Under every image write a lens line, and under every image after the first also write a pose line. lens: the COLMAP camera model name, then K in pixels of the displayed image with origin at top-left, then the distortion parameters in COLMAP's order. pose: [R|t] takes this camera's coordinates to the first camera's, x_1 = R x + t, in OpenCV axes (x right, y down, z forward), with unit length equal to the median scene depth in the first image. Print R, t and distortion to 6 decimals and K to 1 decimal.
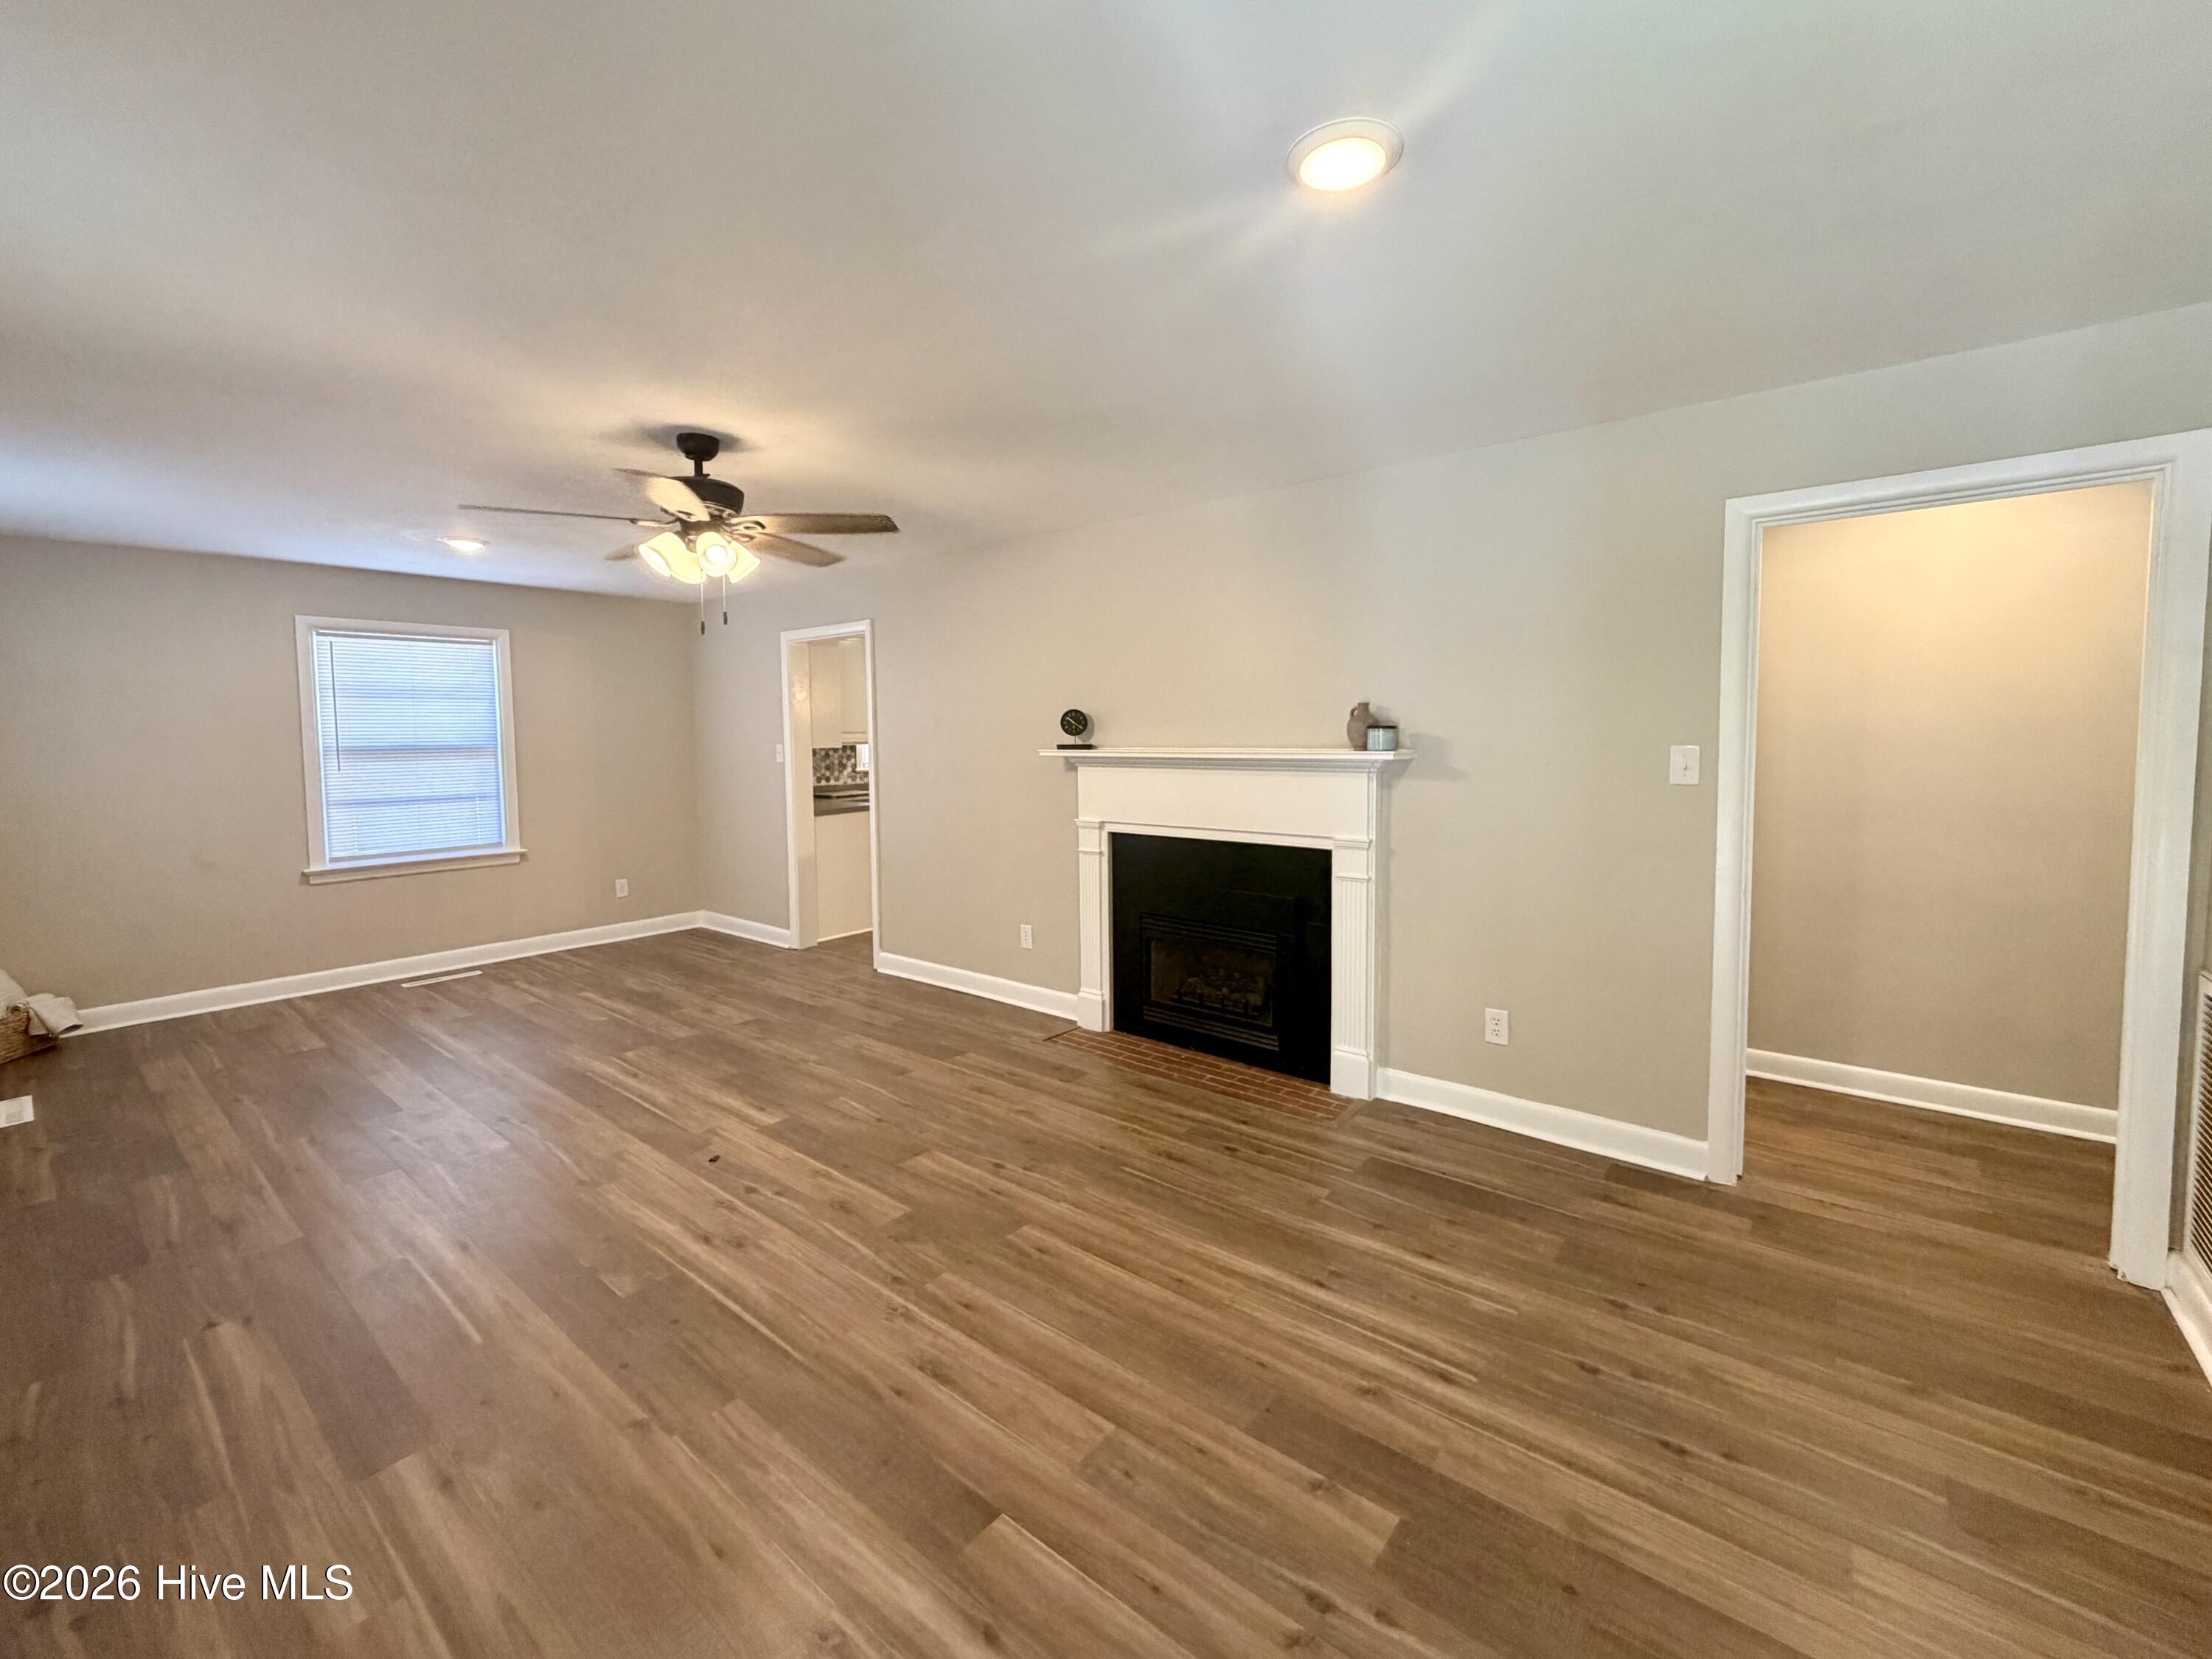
lens RADIAL K [[913.3, 0, 1107.0], [0, 913.3, 786.5], [0, 0, 1]] dist [0.000138, -0.000025]
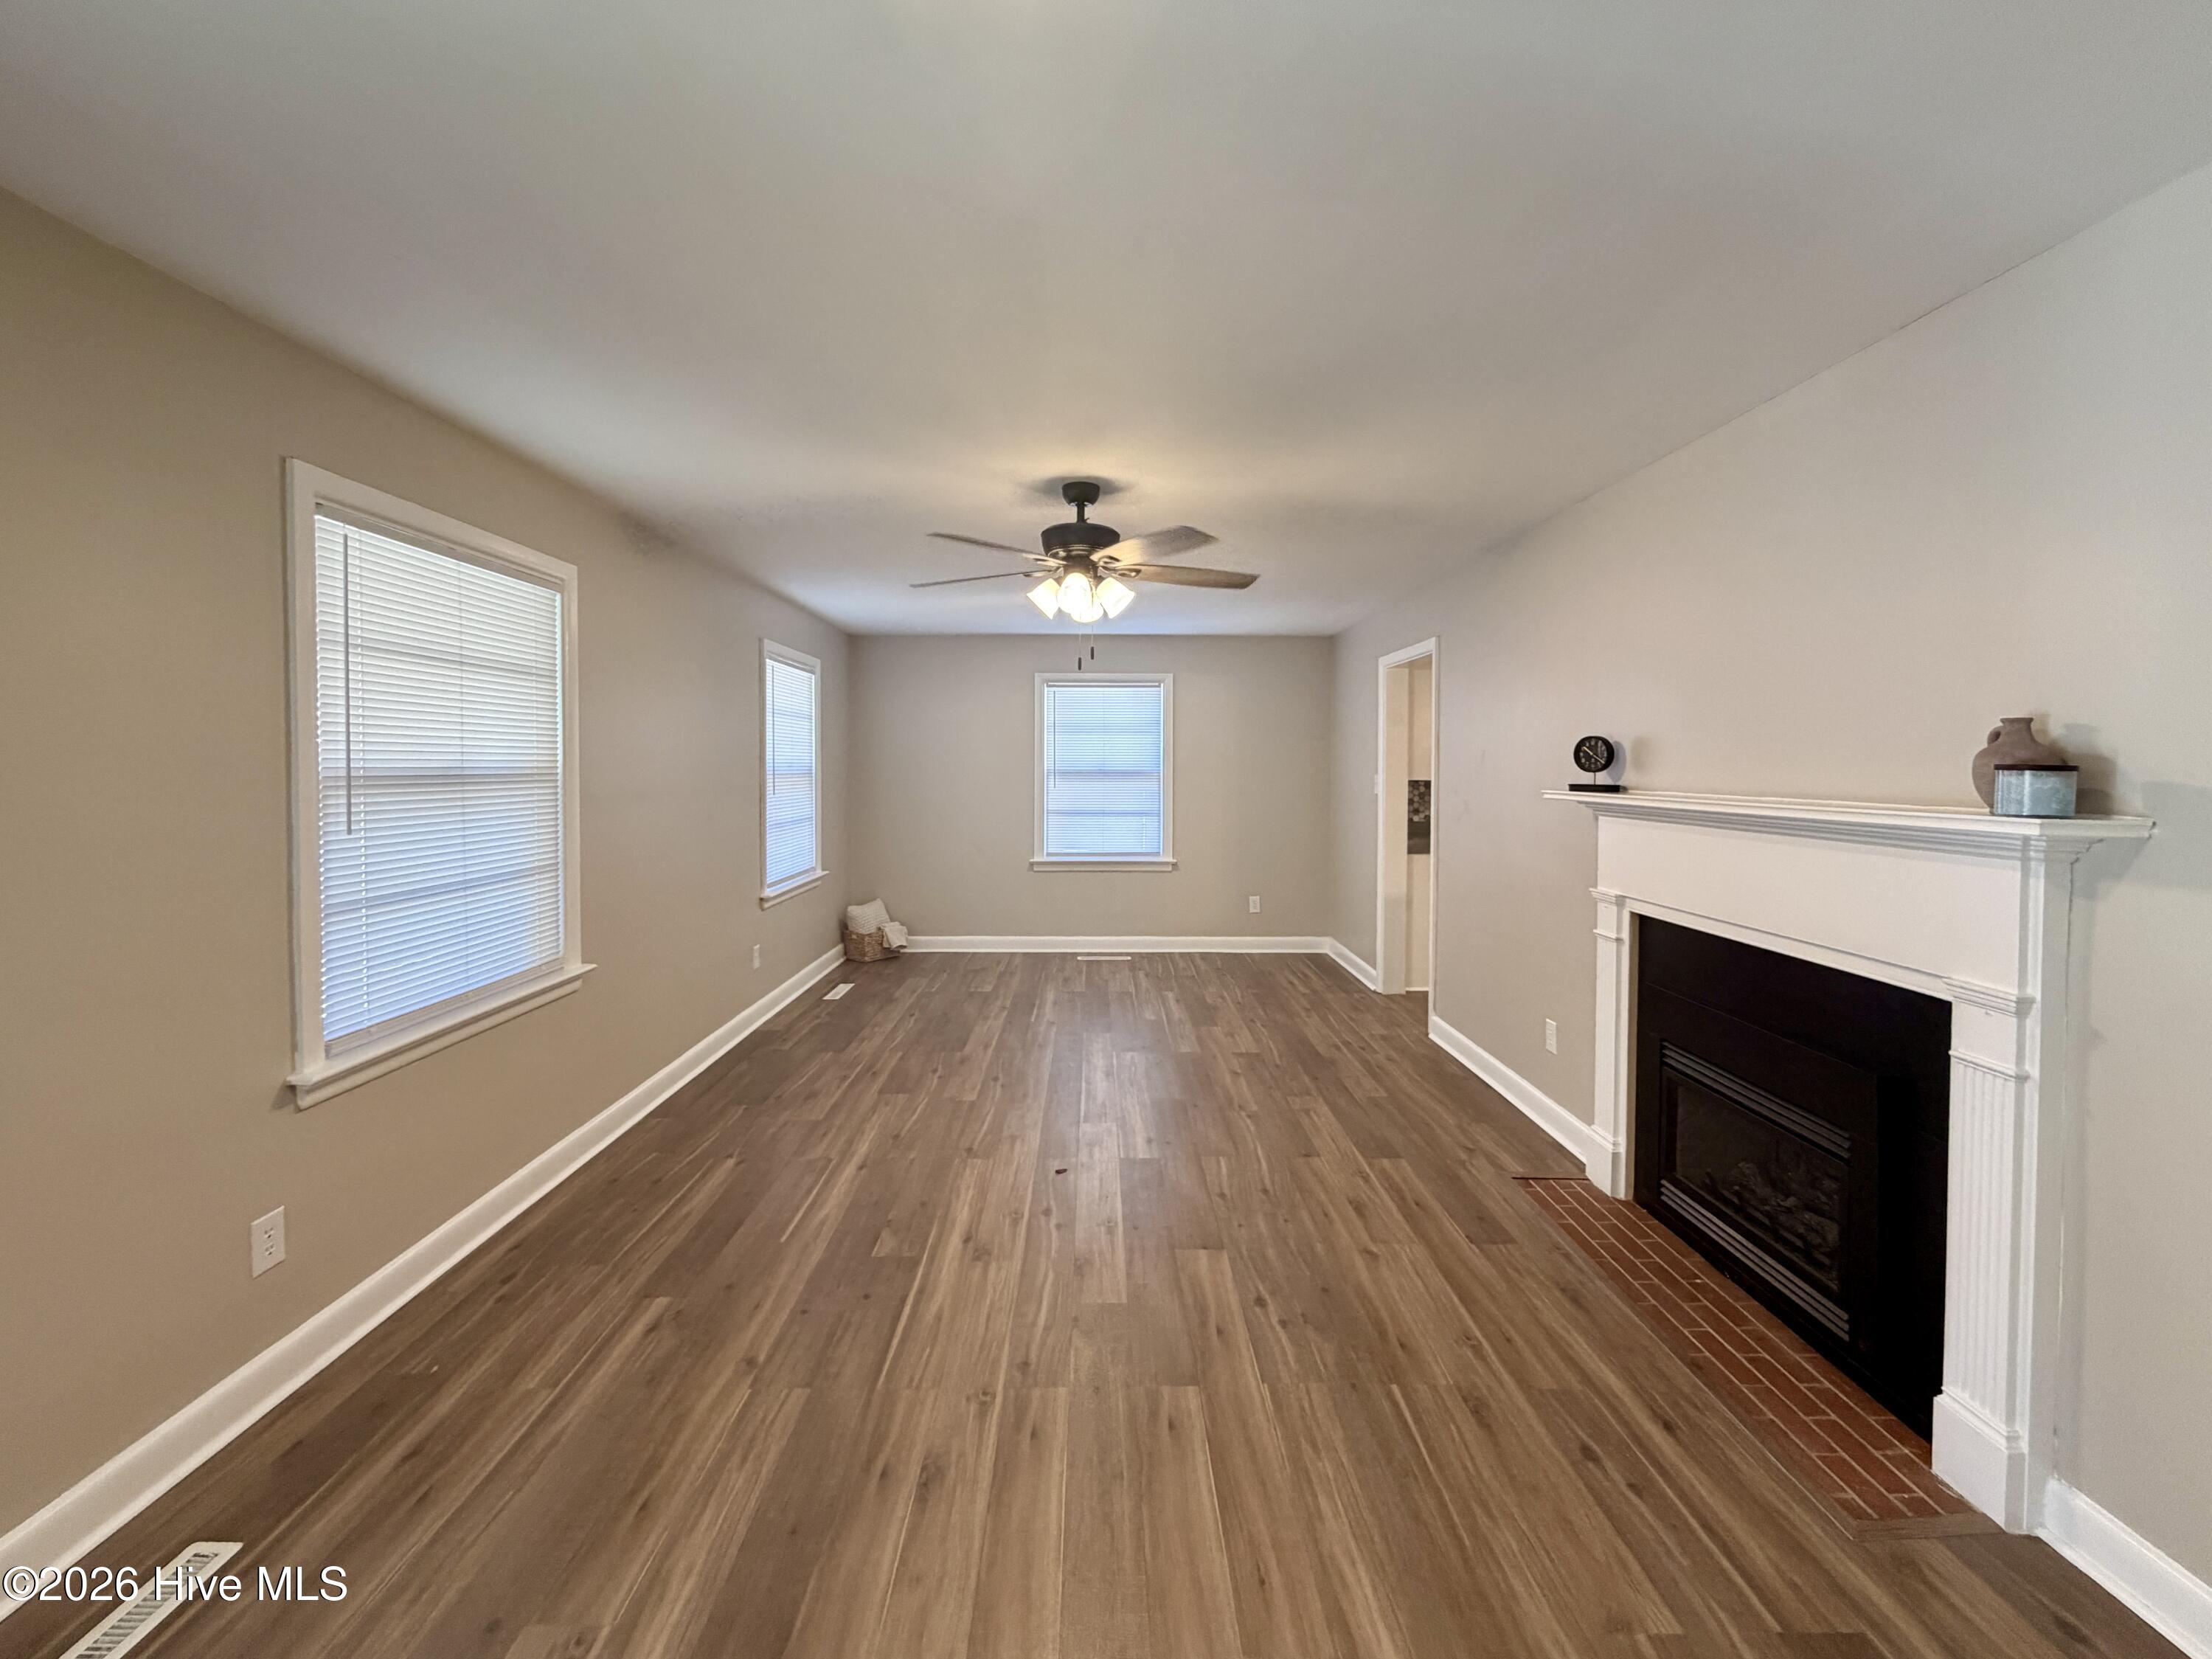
lens RADIAL K [[913.4, 0, 1107.0], [0, 913.4, 786.5], [0, 0, 1]] dist [0.000138, -0.000025]
pose [[0.646205, 0.031228, -0.762525, 0.306566], [-0.055102, 0.998464, -0.005807, -0.021729], [0.761172, 0.045769, 0.646933, 0.274829]]
